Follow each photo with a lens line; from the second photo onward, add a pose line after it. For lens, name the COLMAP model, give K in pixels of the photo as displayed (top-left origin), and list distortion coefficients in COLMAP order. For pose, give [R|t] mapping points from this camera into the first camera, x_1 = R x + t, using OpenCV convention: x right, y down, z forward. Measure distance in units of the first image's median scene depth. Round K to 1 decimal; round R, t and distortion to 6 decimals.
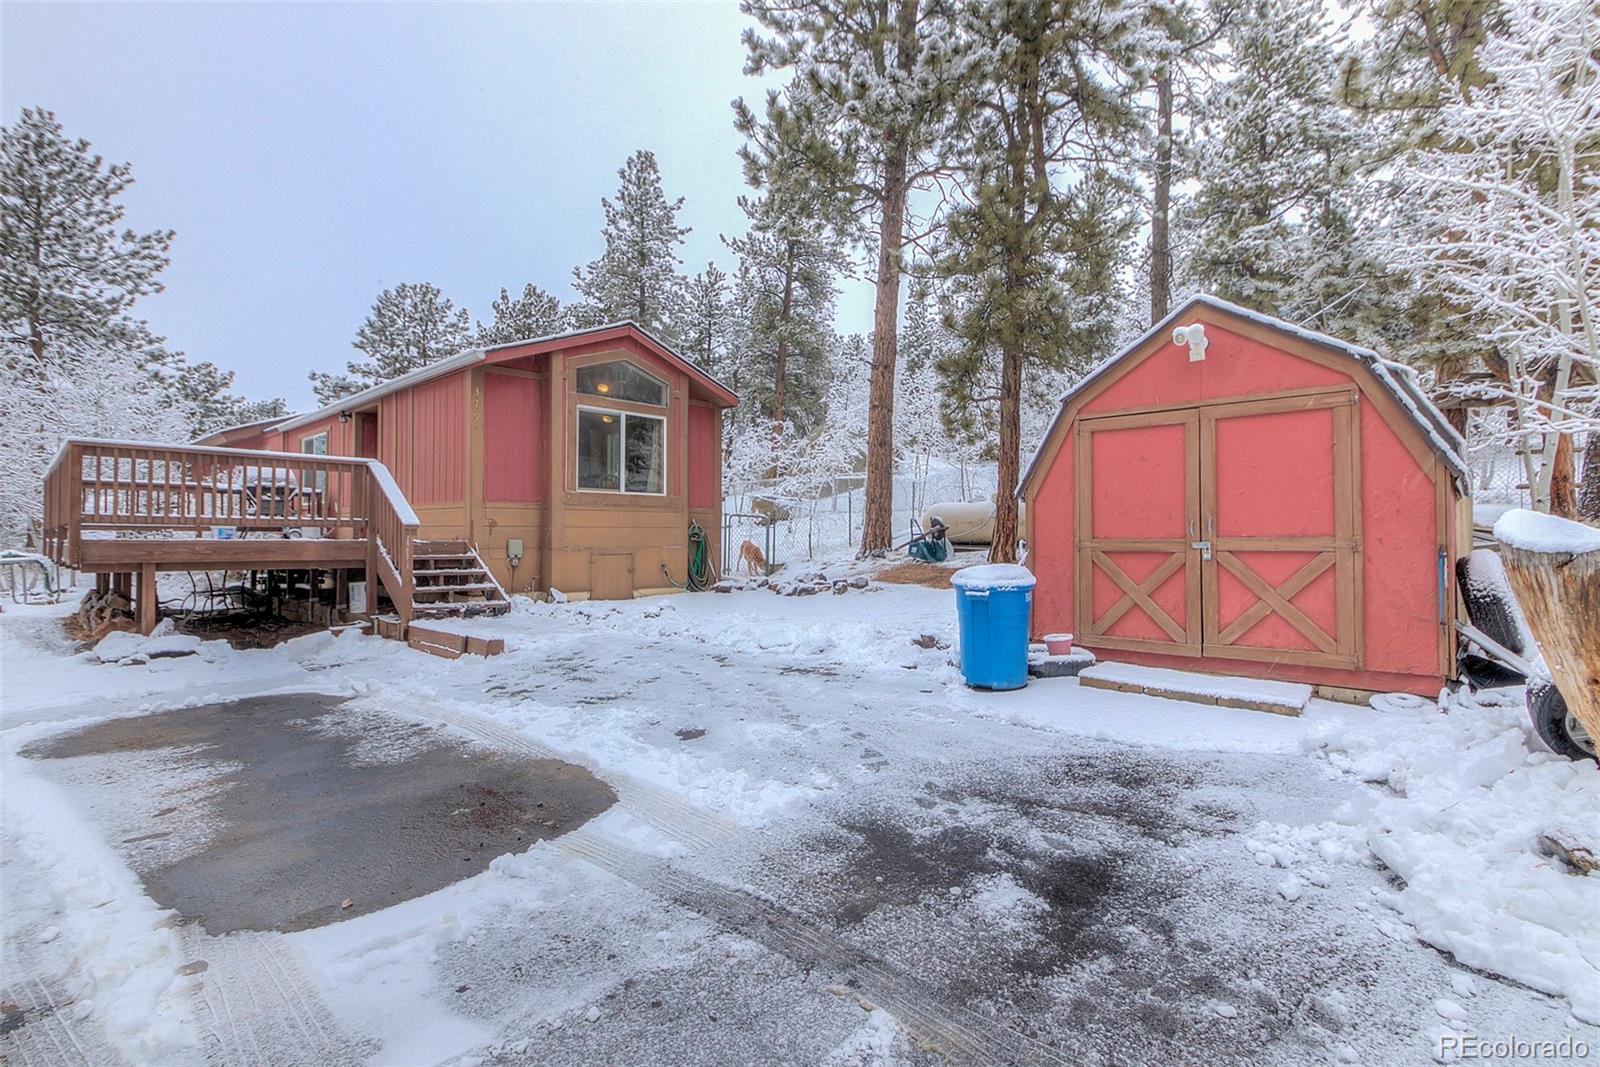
lens RADIAL K [[762.4, 0, 802.1], [0, 762.4, 529.5], [0, 0, 1]] dist [0.044903, -0.019349]
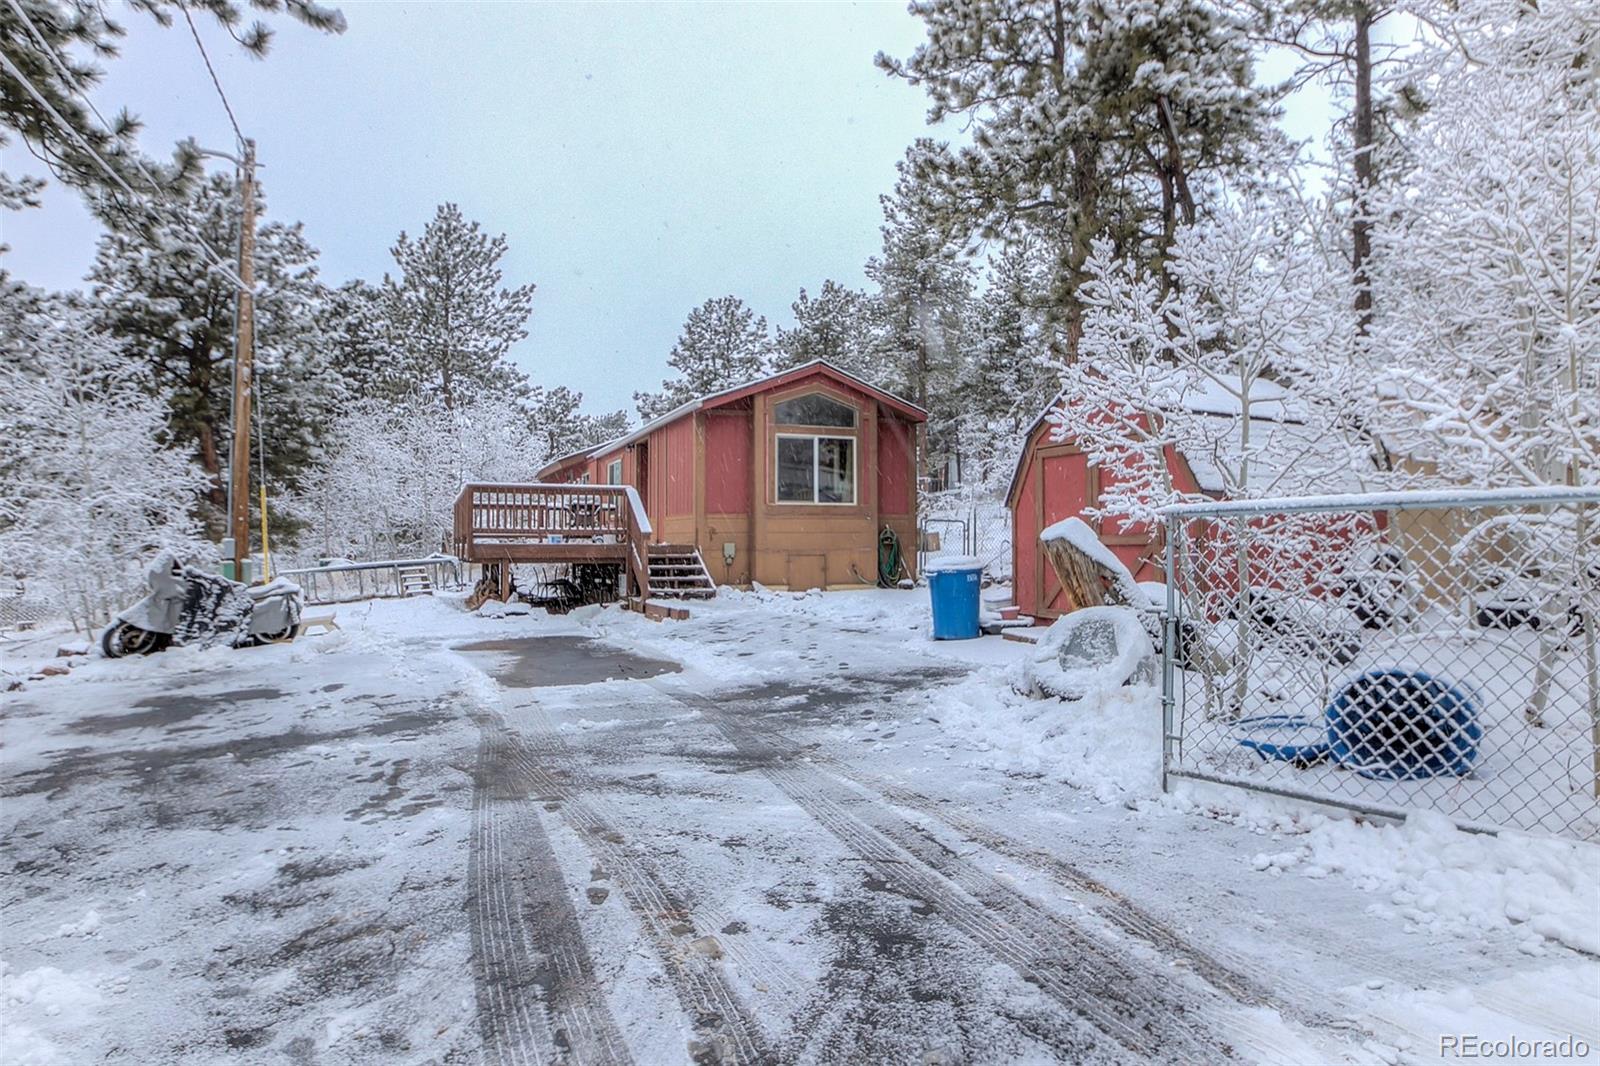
lens RADIAL K [[951.8, 0, 800.0], [0, 951.8, 533.0], [0, 0, 1]] dist [-0.001603, -0.000771]
pose [[0.913808, -0.010112, -0.406020, 0.156689], [0.009228, 0.999949, -0.004136, 0.001682], [0.406041, 0.000033, 0.913855, -0.166470]]
